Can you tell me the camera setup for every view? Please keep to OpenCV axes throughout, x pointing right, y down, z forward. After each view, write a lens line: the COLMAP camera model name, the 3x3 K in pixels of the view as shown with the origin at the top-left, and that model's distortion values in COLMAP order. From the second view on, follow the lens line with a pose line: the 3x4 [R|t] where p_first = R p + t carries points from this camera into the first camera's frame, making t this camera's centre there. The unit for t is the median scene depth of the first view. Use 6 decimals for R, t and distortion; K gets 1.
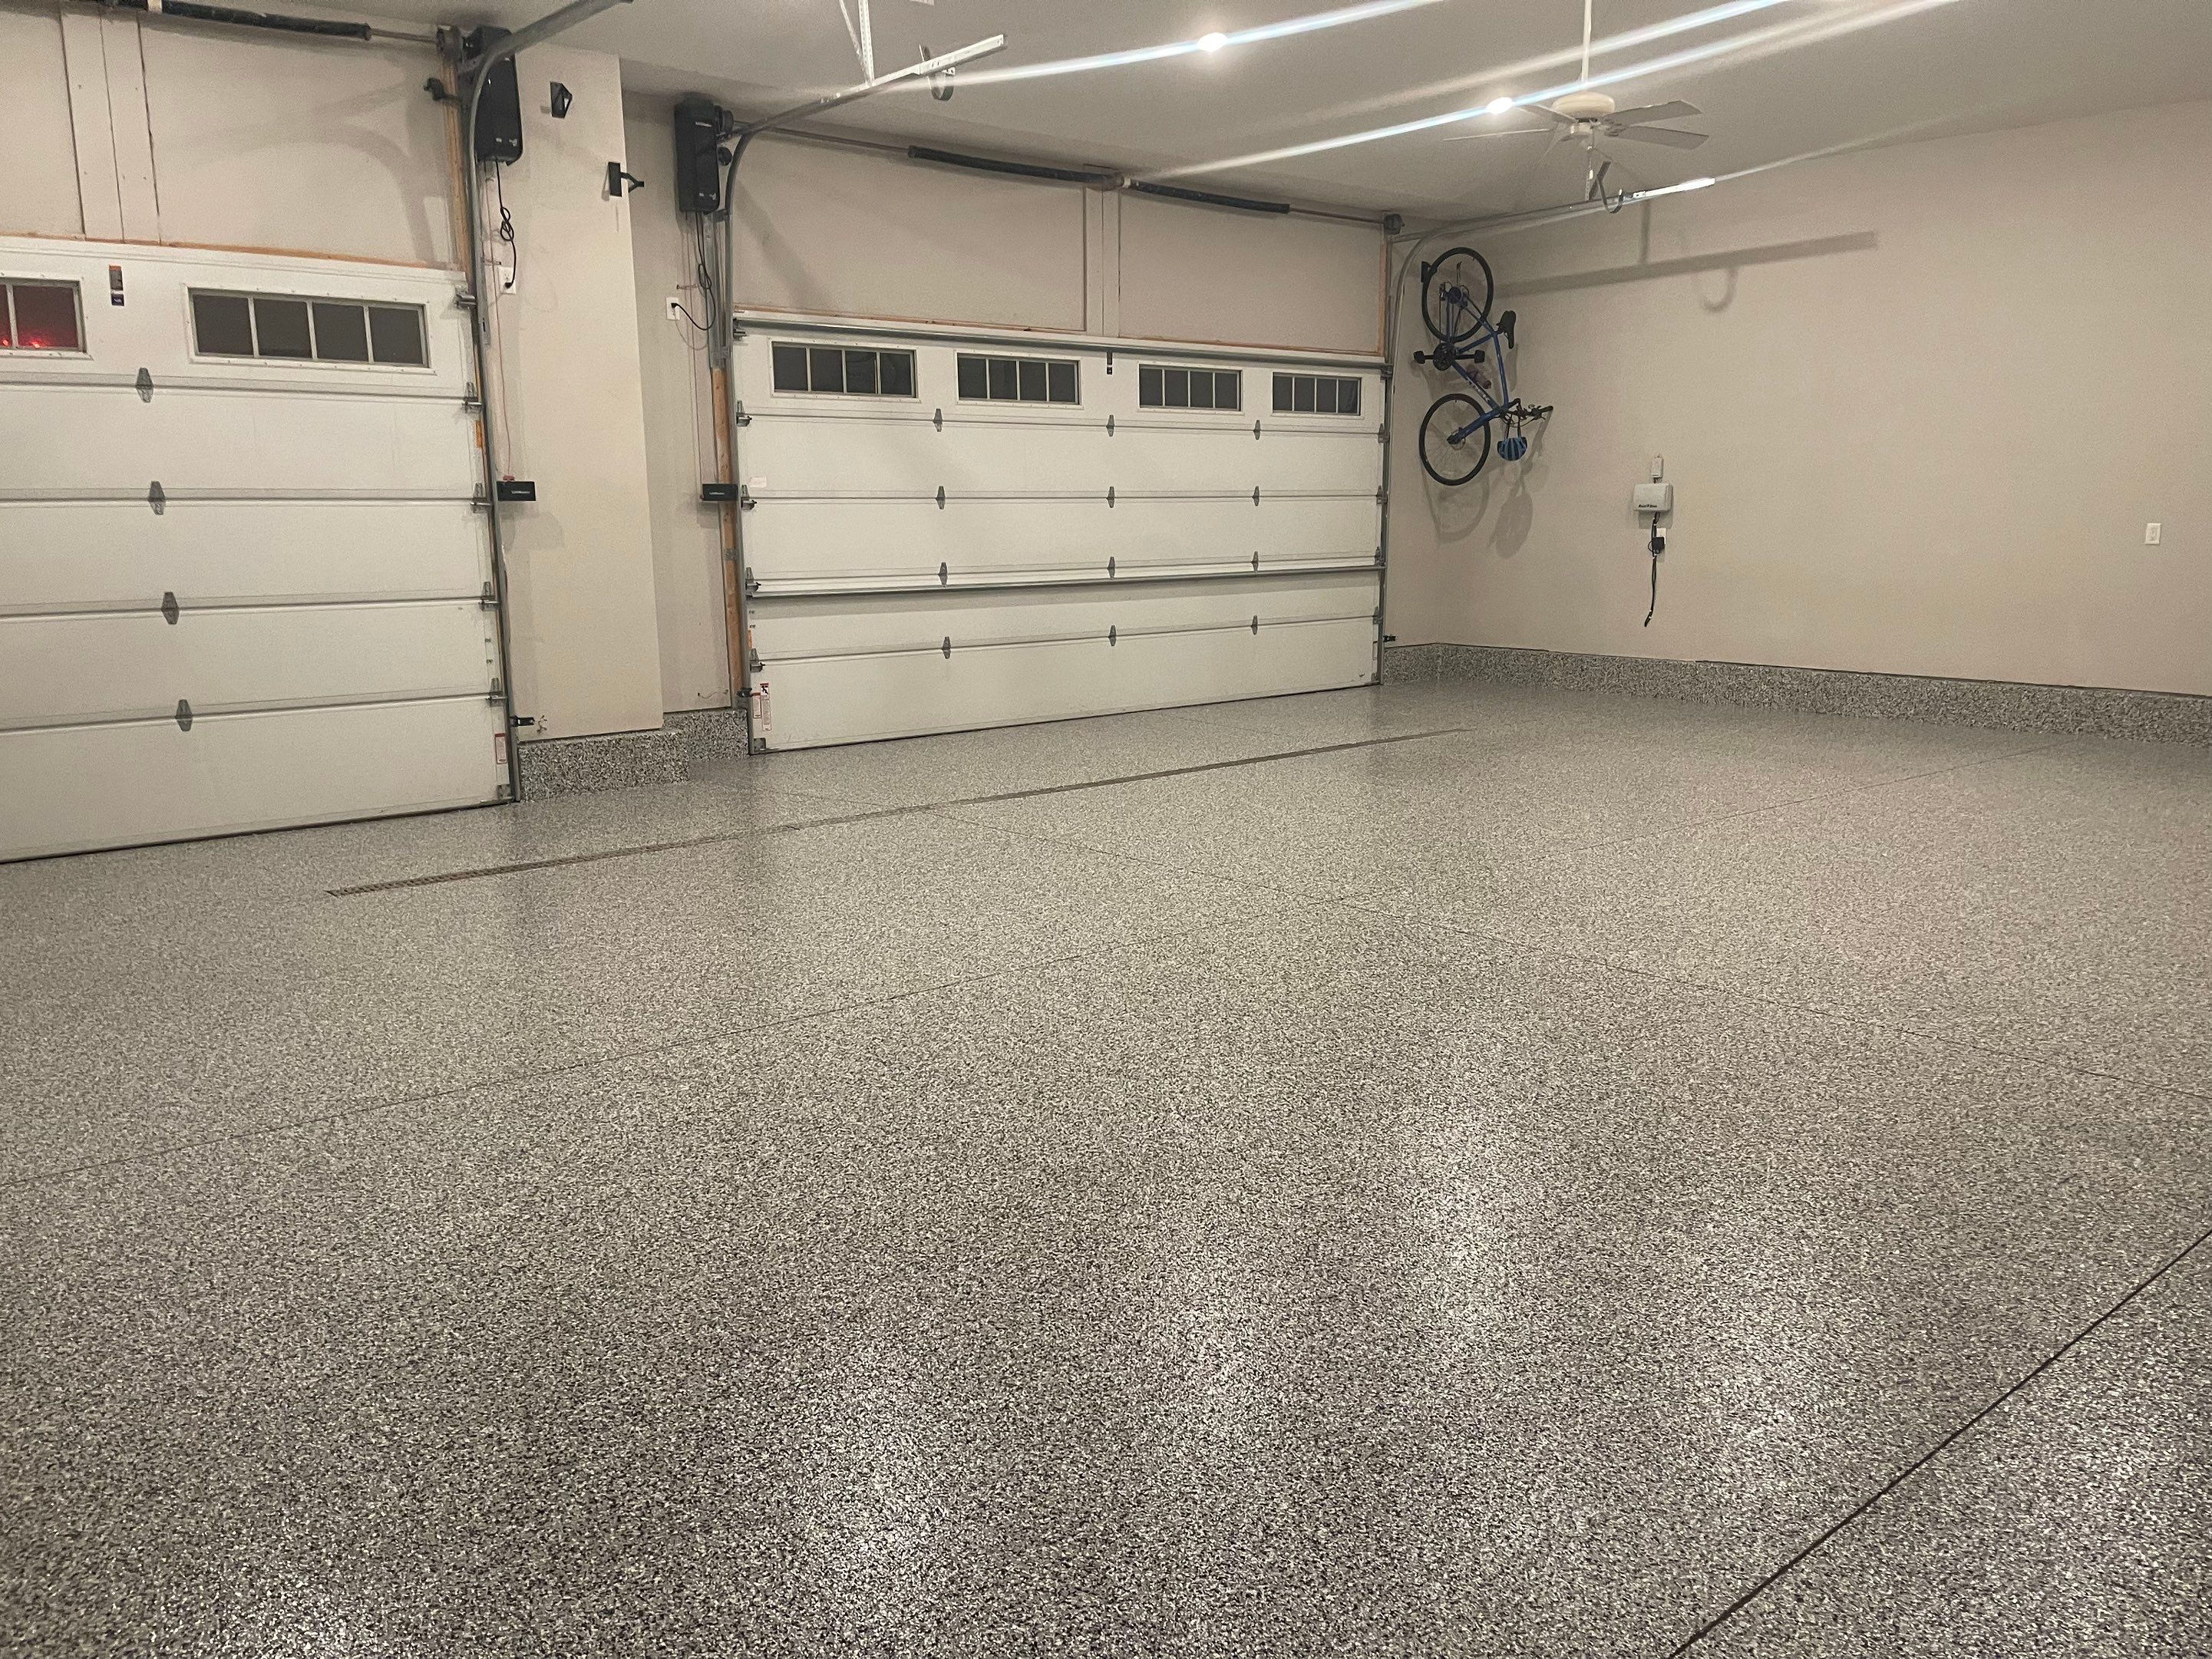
lens RADIAL K [[1677.2, 0, 1111.8], [0, 1677.2, 840.2], [0, 0, 1]] dist [0.058295, -0.072553]
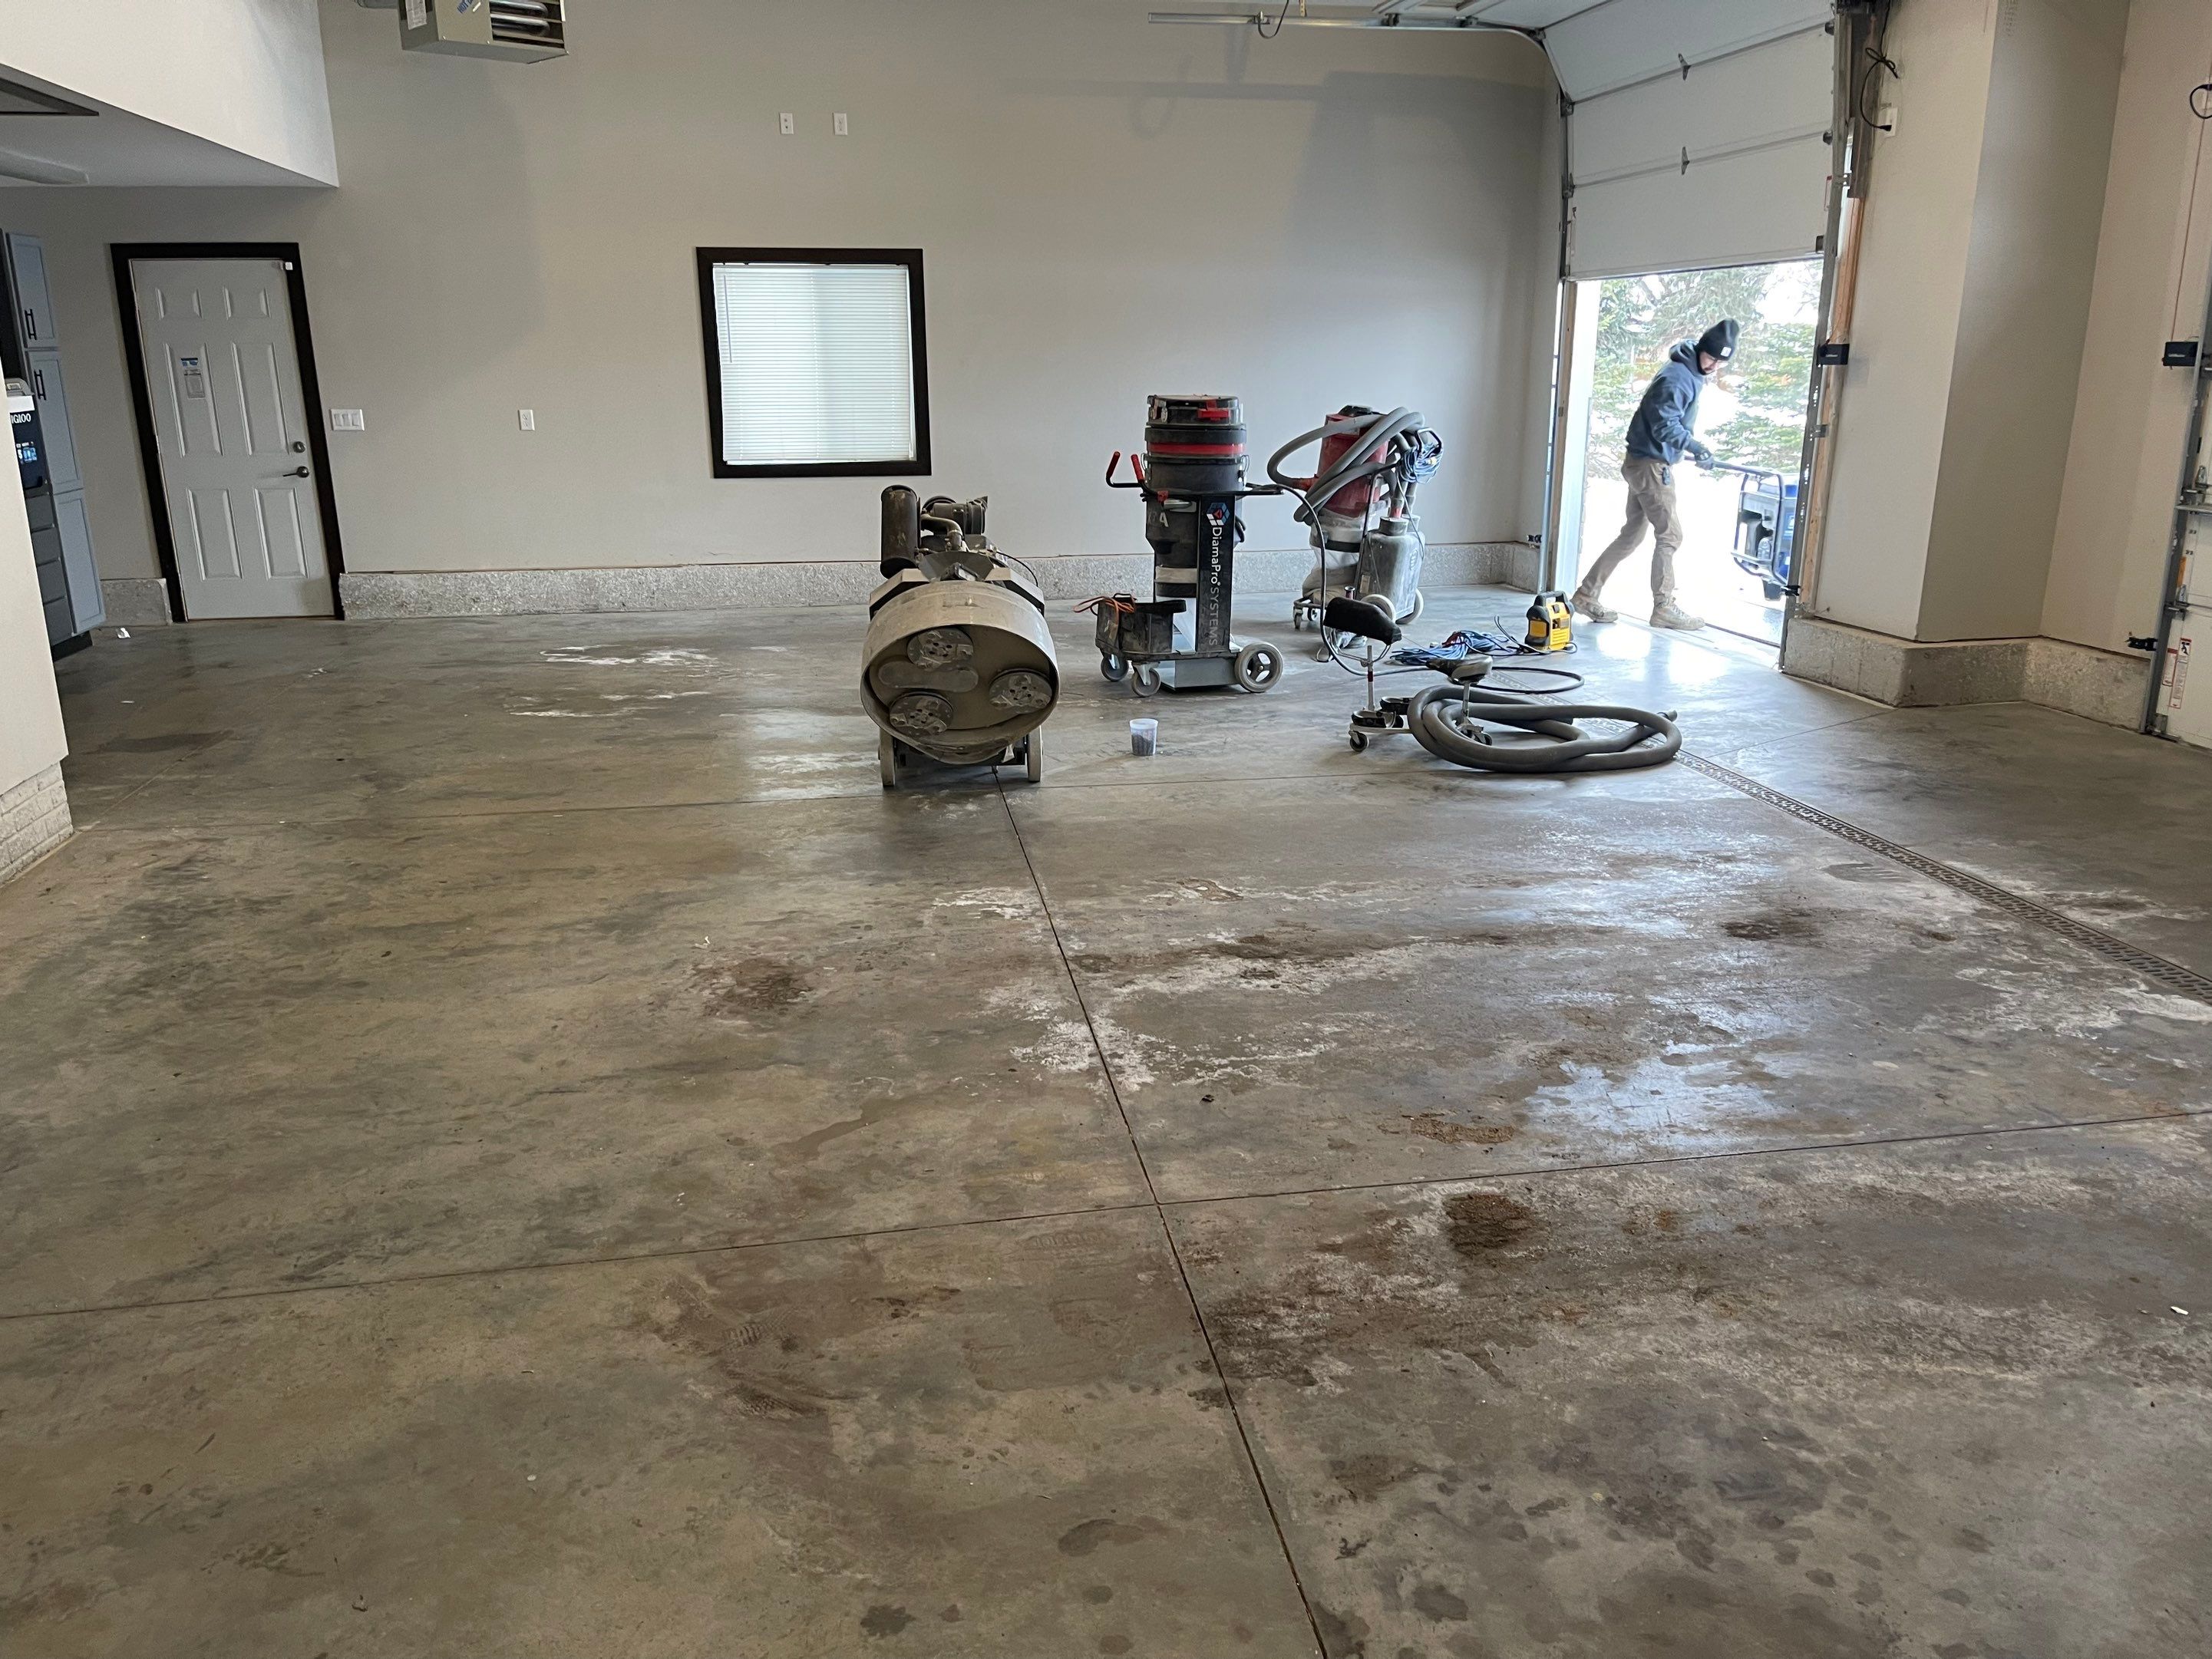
lens RADIAL K [[1677.2, 0, 1122.4], [0, 1677.2, 844.8], [0, 0, 1]] dist [0.058295, -0.072553]
pose [[-0.491820, 0.250847, -0.833780, 0.565592], [-0.162982, 0.914151, 0.371166, -0.191218], [0.855307, 0.318438, -0.408714, 0.894000]]
